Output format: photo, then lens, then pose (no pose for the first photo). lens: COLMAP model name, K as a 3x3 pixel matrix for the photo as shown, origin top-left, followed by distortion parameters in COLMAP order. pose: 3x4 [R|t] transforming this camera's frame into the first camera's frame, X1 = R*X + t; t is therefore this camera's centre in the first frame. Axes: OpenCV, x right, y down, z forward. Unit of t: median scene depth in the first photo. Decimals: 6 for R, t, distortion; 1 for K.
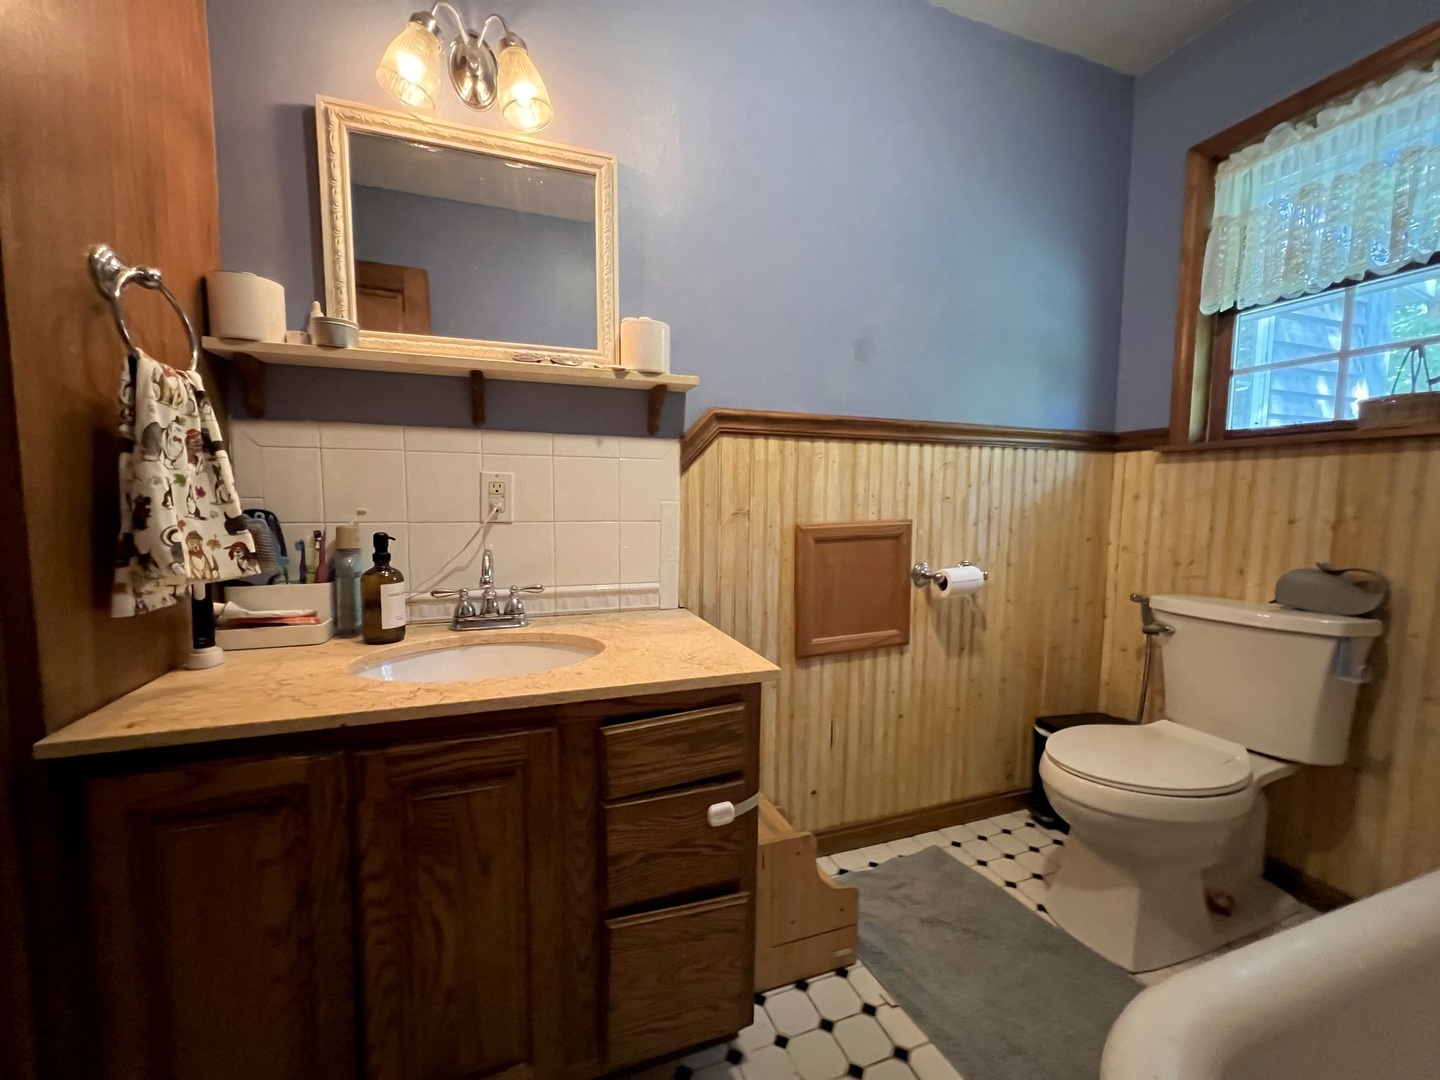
lens RADIAL K [[577.0, 0, 711.1], [0, 577.0, 541.8], [0, 0, 1]] dist [-0.001816, -0.000146]
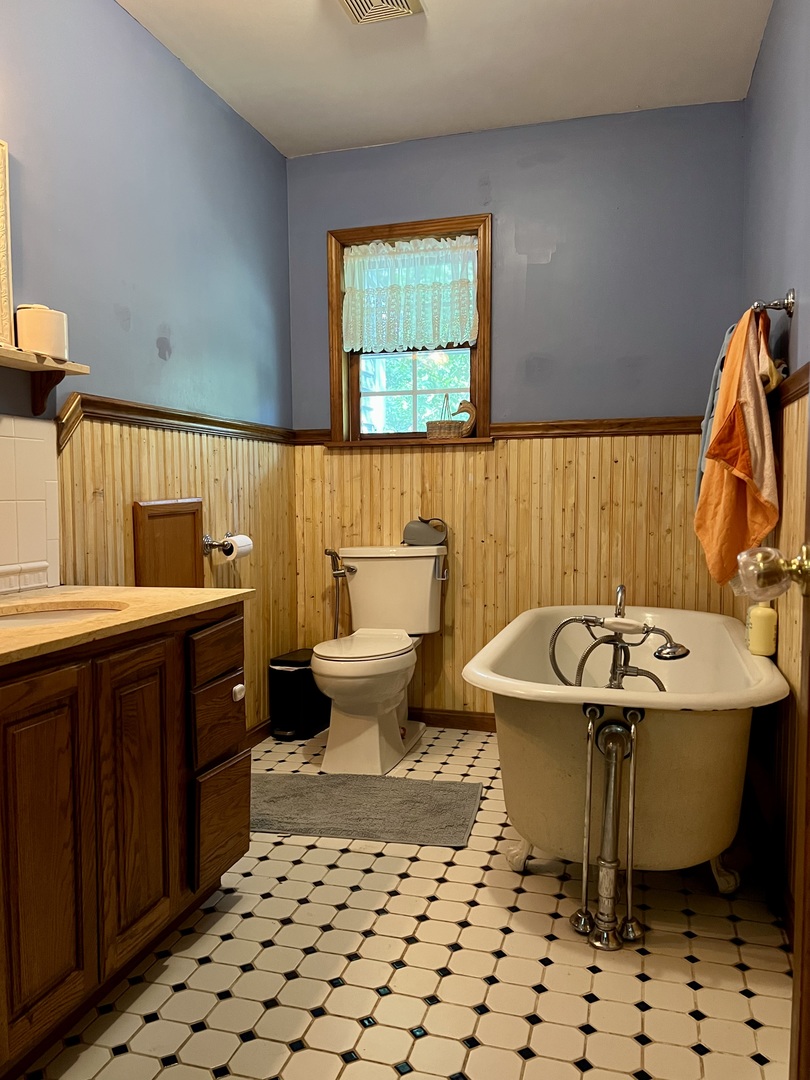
lens RADIAL K [[800.9, 0, 405.0], [0, 800.9, 540.0], [0, 0, 1]] dist [0.080406, -0.103515]
pose [[0.591058, -0.061946, 0.804247, -0.754620], [0.076389, 0.996864, 0.020642, 0.046549], [-0.803004, 0.049235, 0.593936, -0.310905]]
